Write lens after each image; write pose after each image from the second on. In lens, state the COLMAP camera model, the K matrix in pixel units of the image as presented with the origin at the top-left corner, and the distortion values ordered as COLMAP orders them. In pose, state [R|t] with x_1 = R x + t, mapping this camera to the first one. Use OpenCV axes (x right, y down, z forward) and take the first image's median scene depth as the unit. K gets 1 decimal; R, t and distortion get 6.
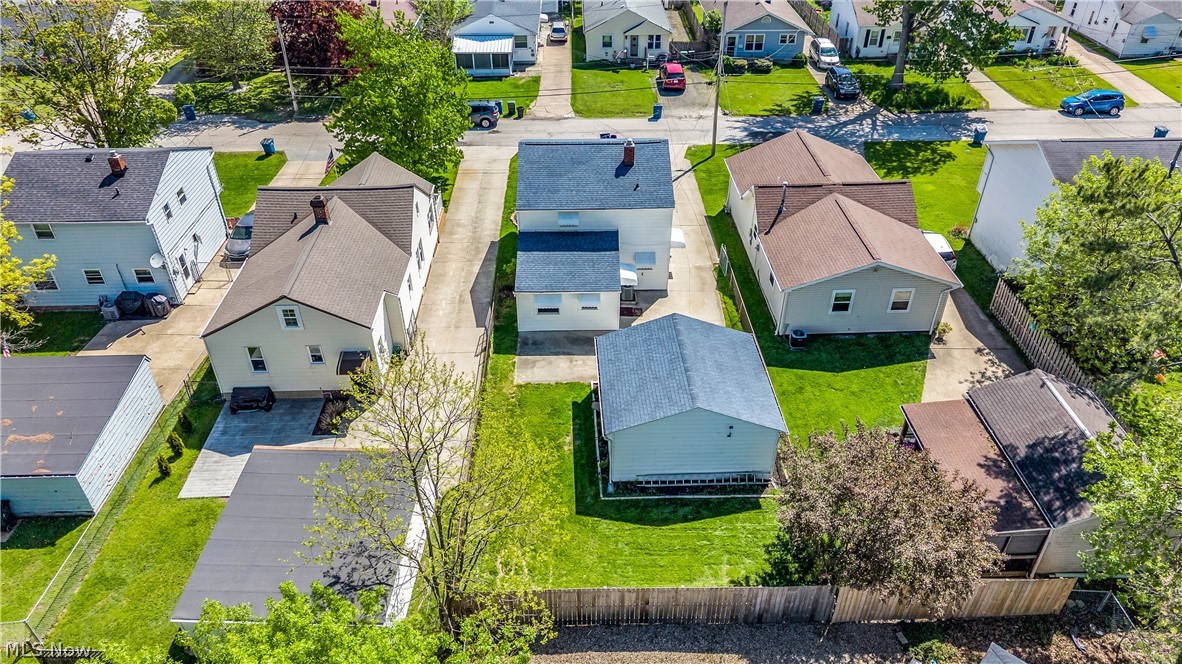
lens RADIAL K [[796.2, 0, 591.0], [0, 796.2, 332.0], [0, 0, 1]] dist [0.005433, -0.003059]
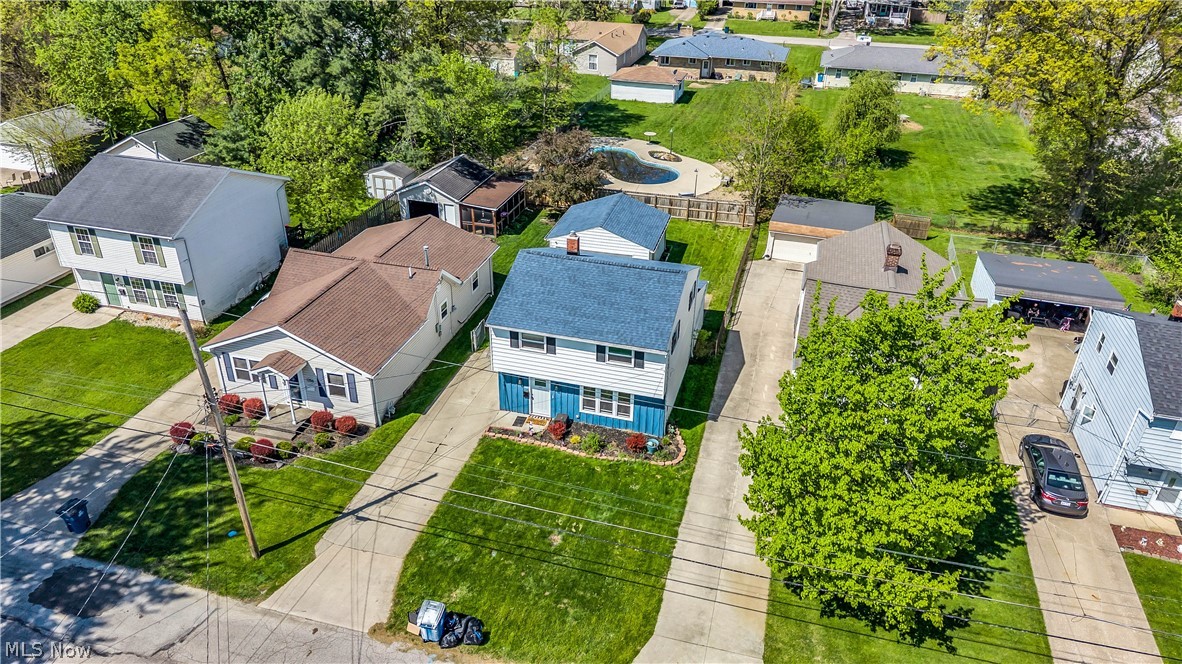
lens RADIAL K [[796.2, 0, 591.0], [0, 796.2, 332.0], [0, 0, 1]] dist [0.005433, -0.003059]
pose [[-0.956727, -0.150733, 0.248905, -0.198929], [0.156781, 0.453588, 0.877313, -0.906555], [-0.245141, 0.878372, -0.410327, 1.345592]]
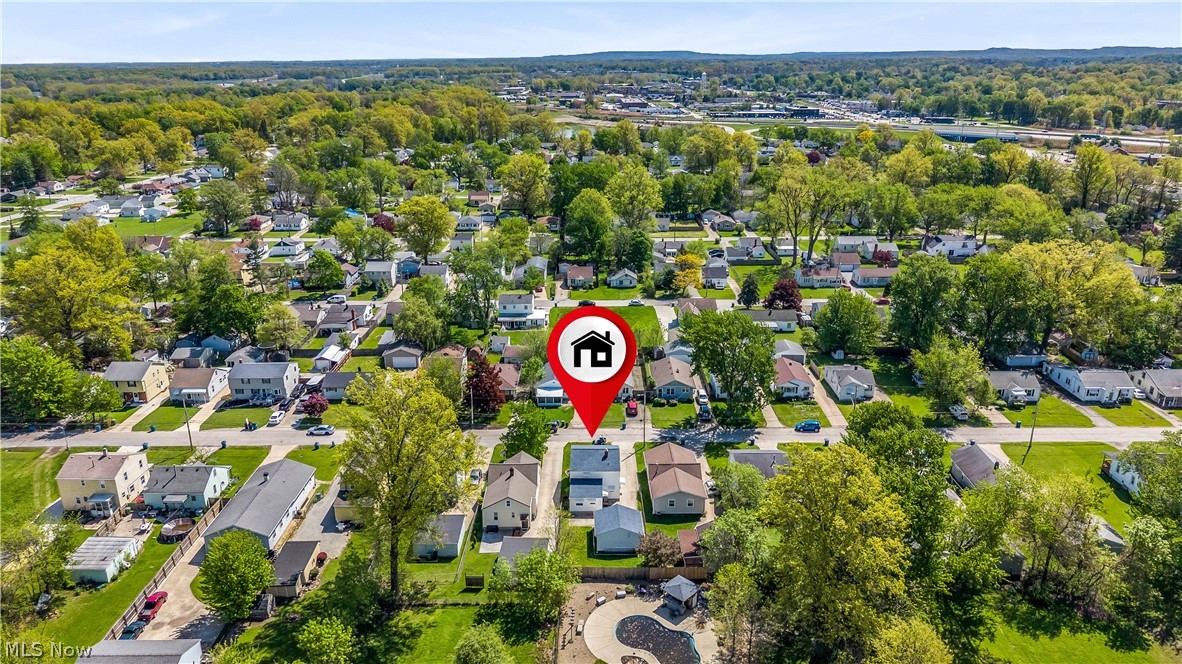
lens RADIAL K [[823.4, 0, 591.0], [0, 823.4, 332.0], [0, 0, 1]] dist [0.144770, -0.000693]
pose [[0.999741, 0.012673, -0.018916, 0.038760], [-0.017469, 0.959767, -0.280254, 0.205971], [0.014603, 0.280512, 0.959739, -2.027729]]
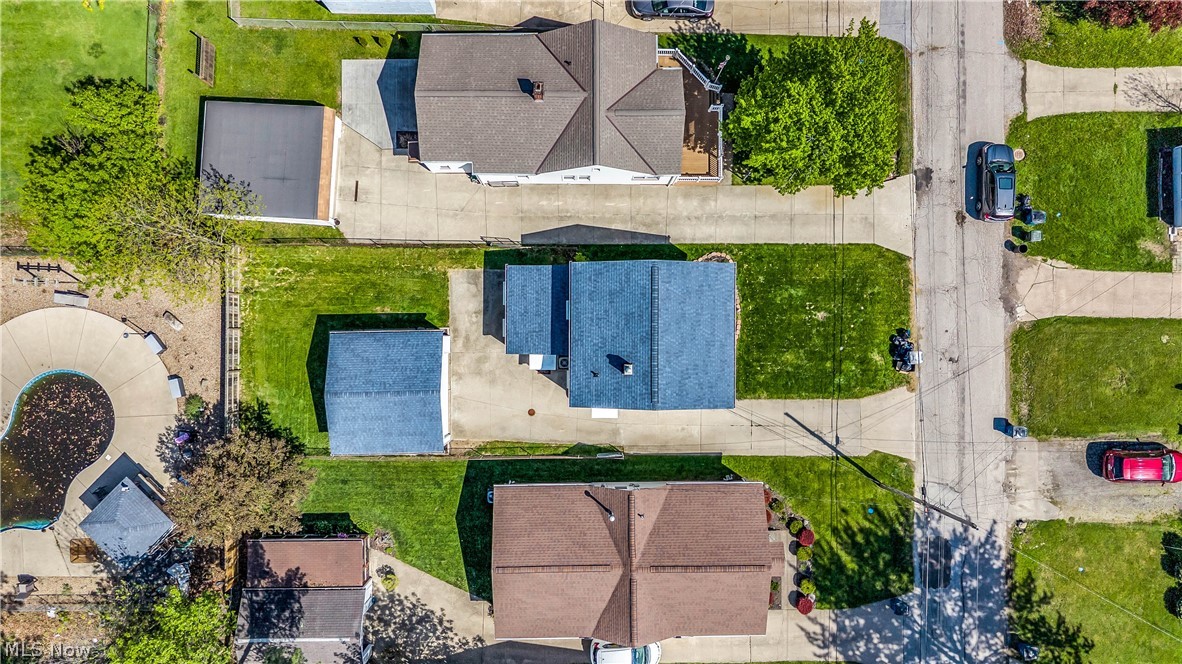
lens RADIAL K [[796.2, 0, 591.0], [0, 796.2, 332.0], [0, 0, 1]] dist [0.005433, -0.003059]
pose [[-0.025755, 0.999653, -0.005508, 0.007220], [-0.591618, -0.010800, 0.806146, -0.930202], [0.805807, 0.024021, 0.591691, 0.333639]]
